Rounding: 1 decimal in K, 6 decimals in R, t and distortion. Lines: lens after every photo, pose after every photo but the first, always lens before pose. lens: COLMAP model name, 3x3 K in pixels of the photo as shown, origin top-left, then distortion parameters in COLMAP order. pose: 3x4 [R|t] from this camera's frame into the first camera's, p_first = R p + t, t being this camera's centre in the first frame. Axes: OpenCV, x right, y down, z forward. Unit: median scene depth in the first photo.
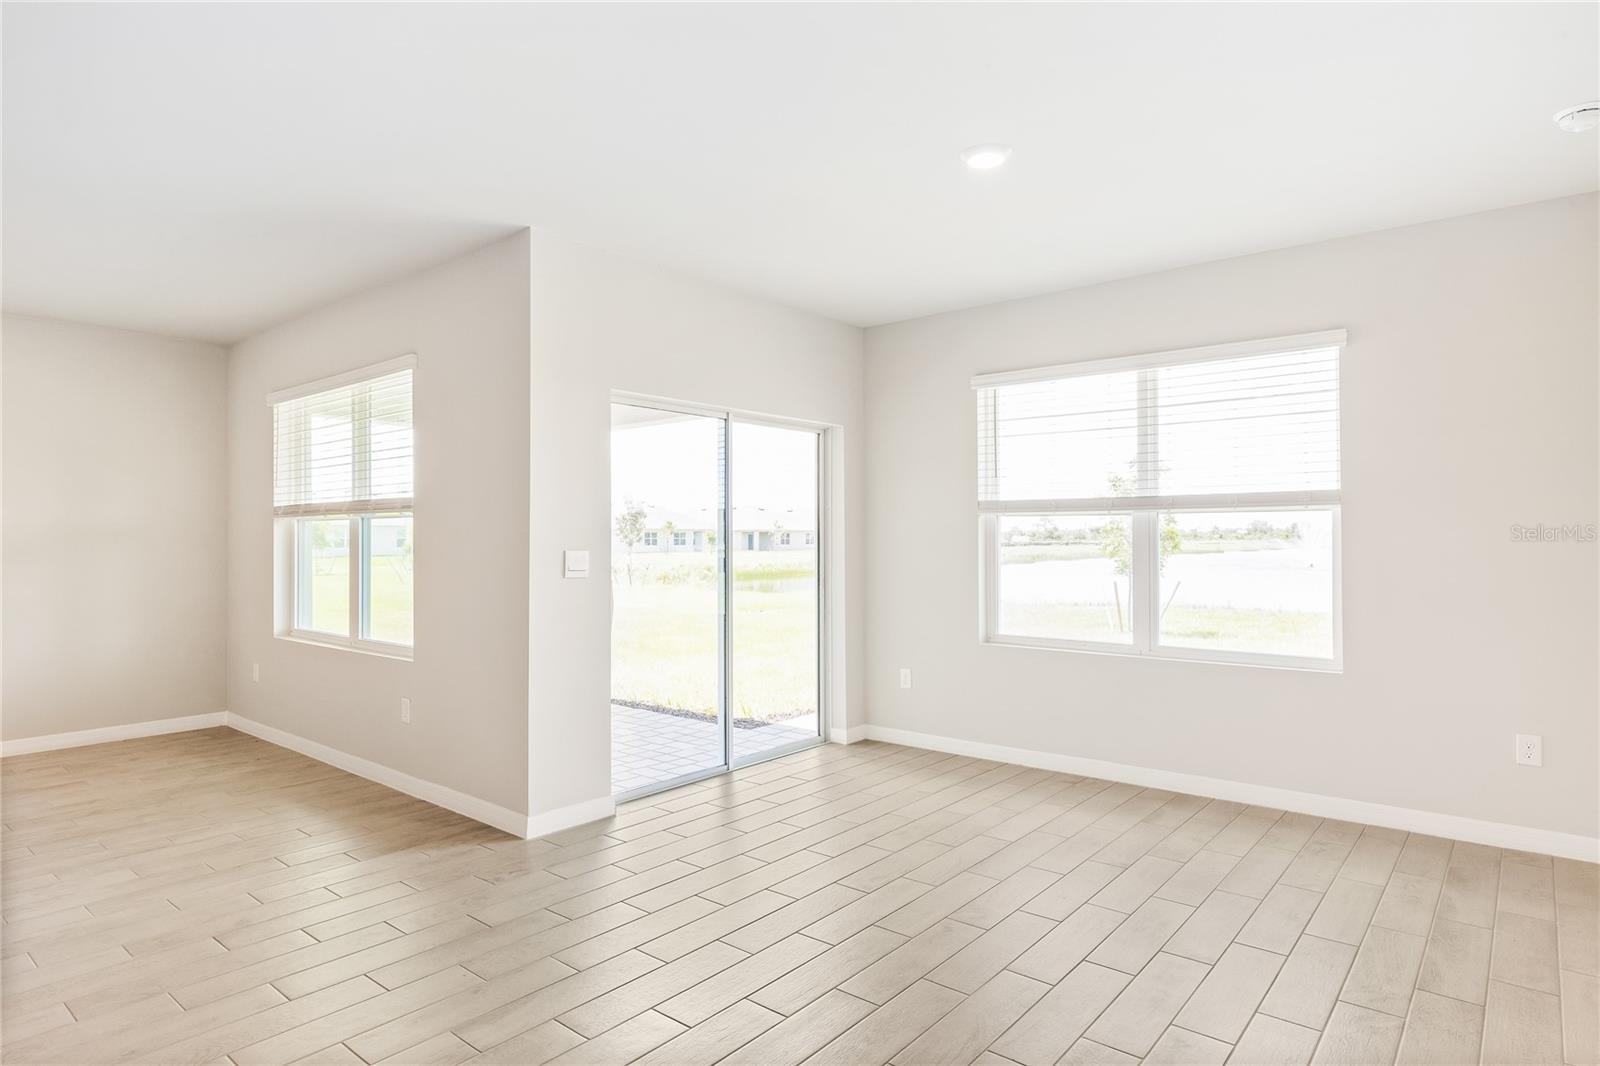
lens RADIAL K [[896.7, 0, 792.3], [0, 896.7, 538.6], [0, 0, 1]] dist [-0.006954, -0.001194]
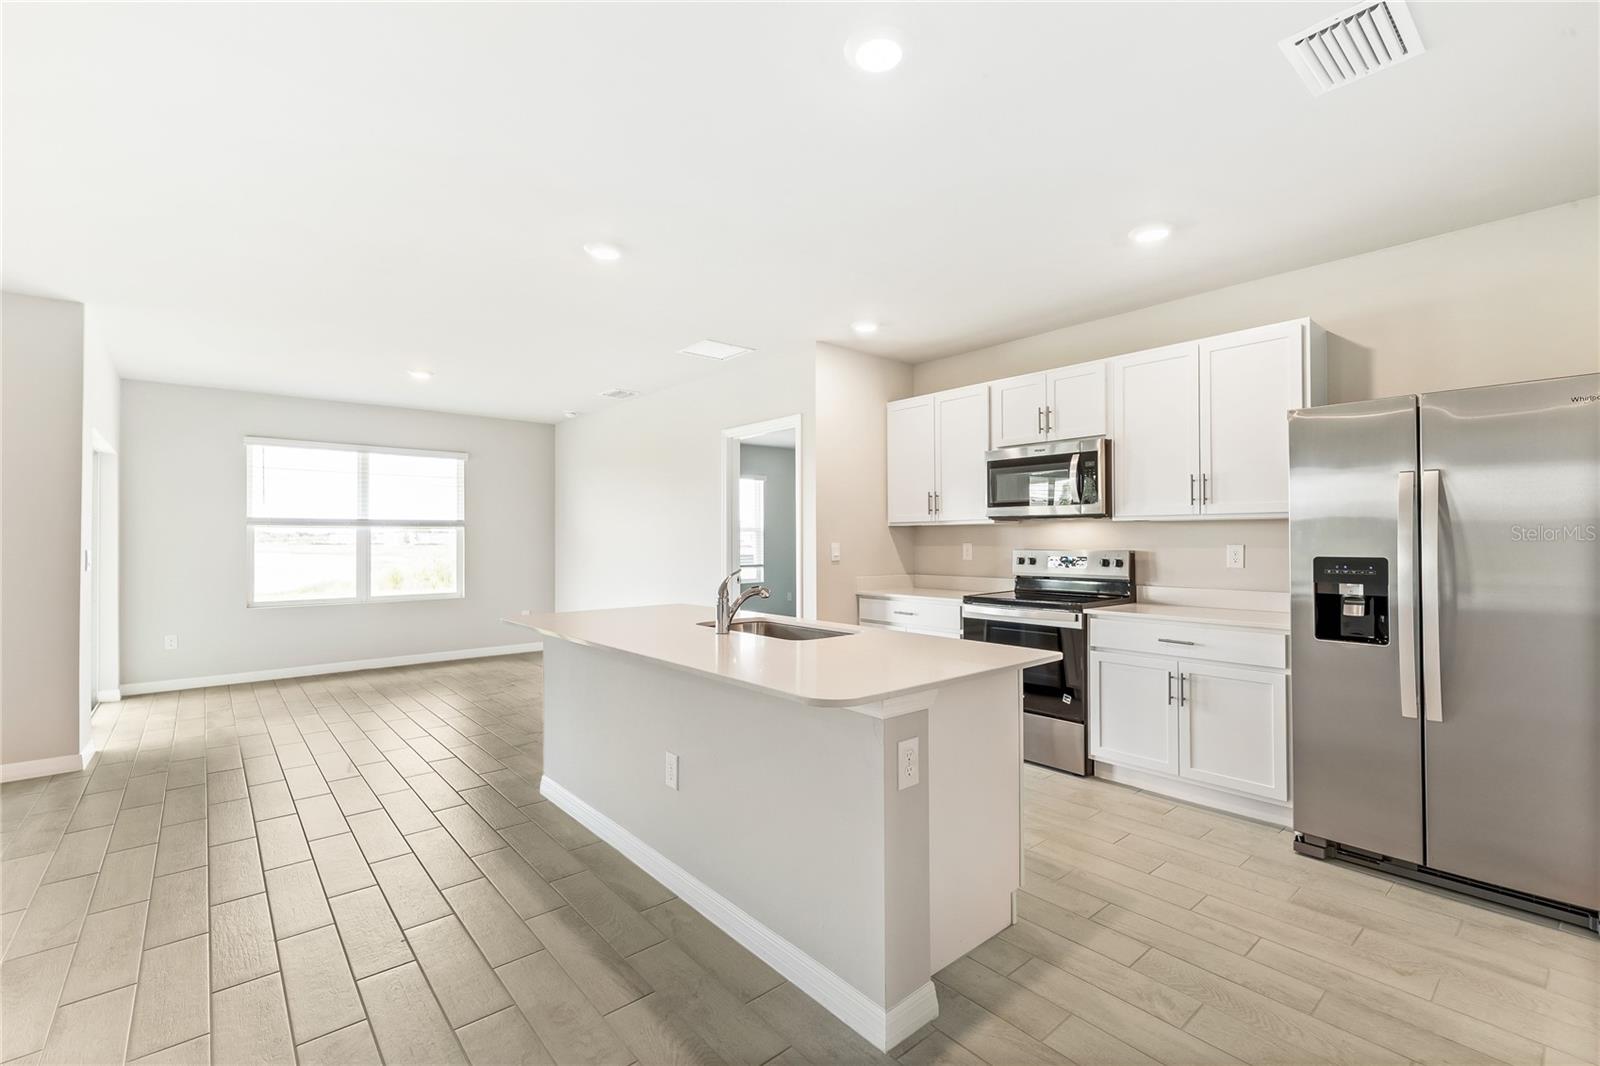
lens RADIAL K [[687.8, 0, 800.0], [0, 687.8, 533.0], [0, 0, 1]] dist [0.002050, 0.000270]
pose [[0.165905, 0.010176, 0.986089, -1.053158], [-0.000696, 0.999948, -0.010202, -0.003411], [-0.986141, 0.001006, 0.165904, -0.188497]]
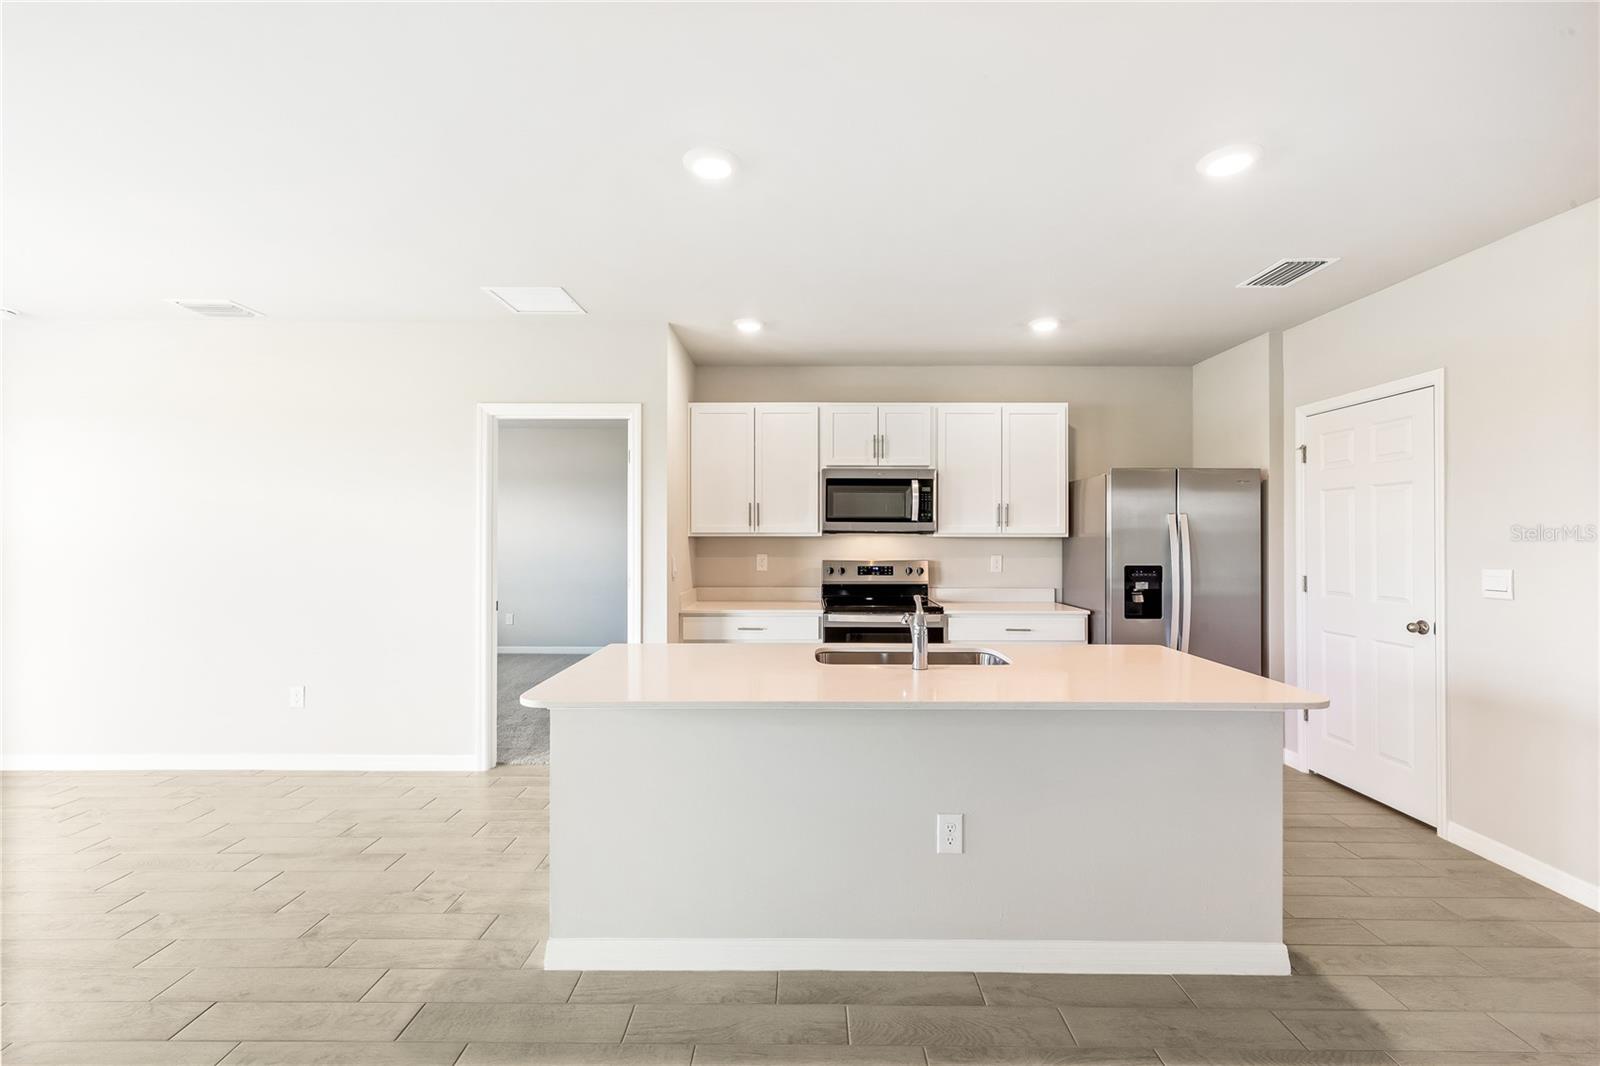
lens RADIAL K [[687.8, 0, 800.0], [0, 687.8, 533.0], [0, 0, 1]] dist [0.002050, 0.000270]
pose [[-0.632377, 0.006161, 0.774636, -0.808377], [-0.003920, 0.999930, -0.011153, -0.022279], [-0.774650, -0.010089, -0.632309, 0.442503]]
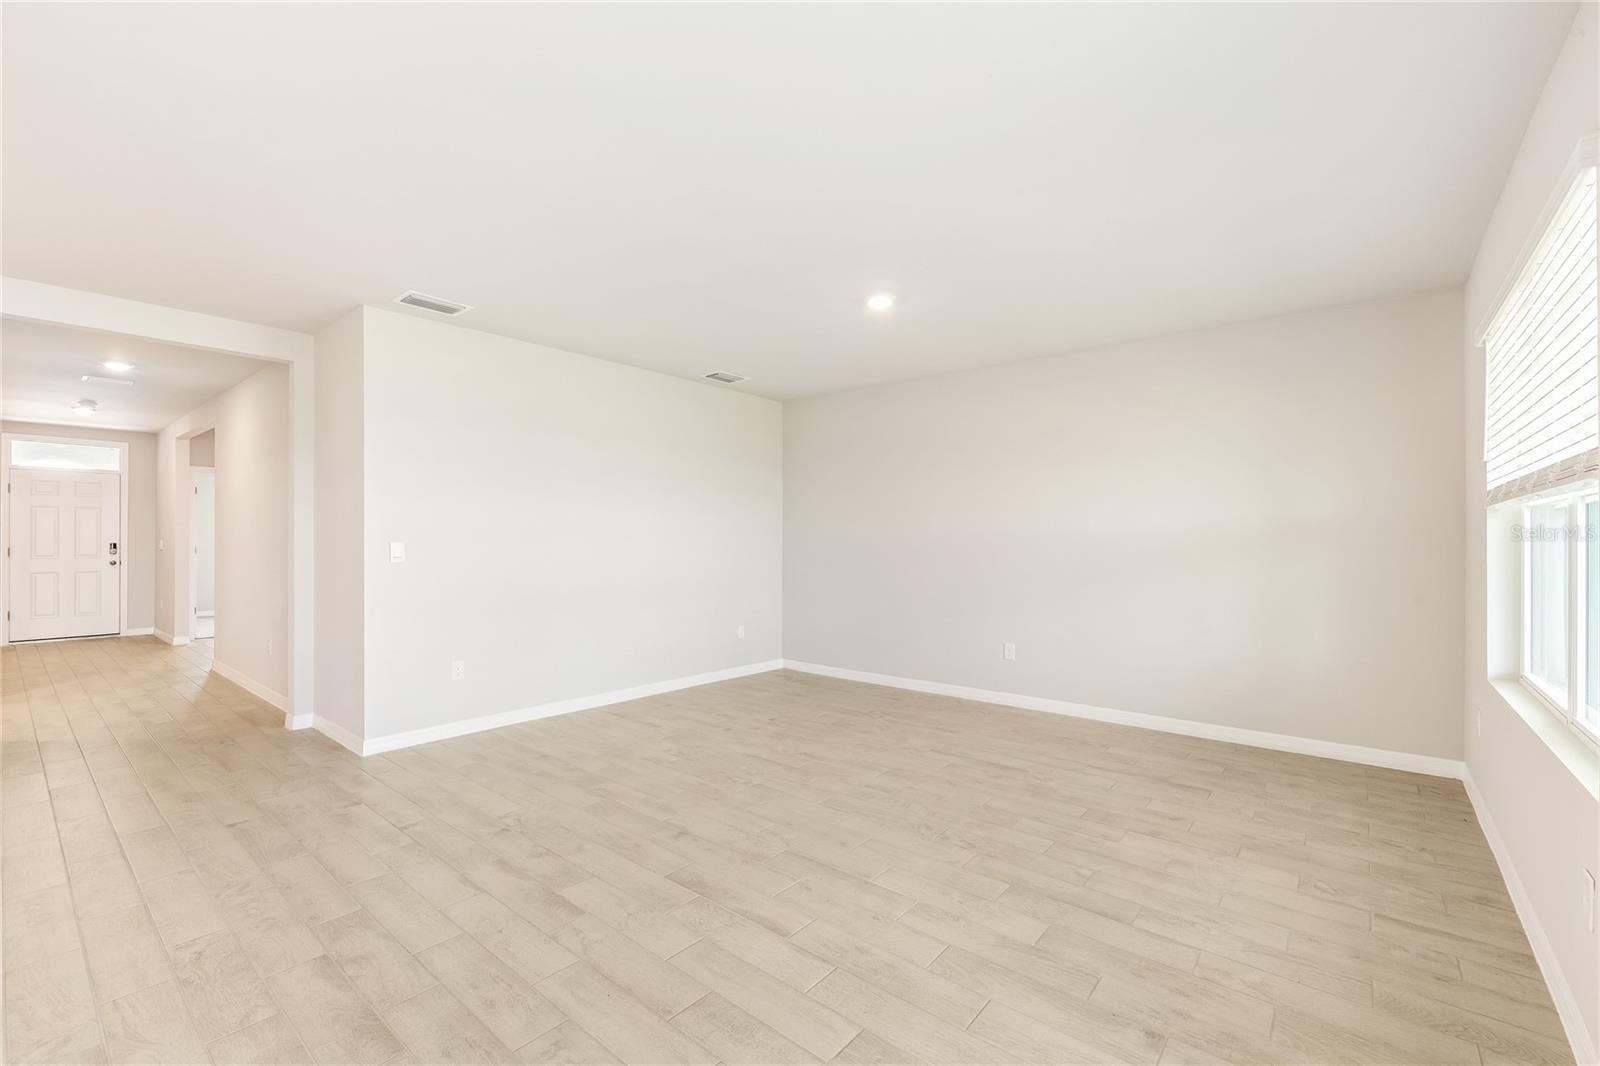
lens RADIAL K [[673.9, 0, 810.3], [0, 673.9, 536.2], [0, 0, 1]] dist [0.007022, -0.000463]
pose [[0.009733, 0.000189, -0.999953, -0.085261], [0.002078, 0.999998, 0.000209, -0.001783], [0.999950, -0.002080, 0.009732, 0.645578]]
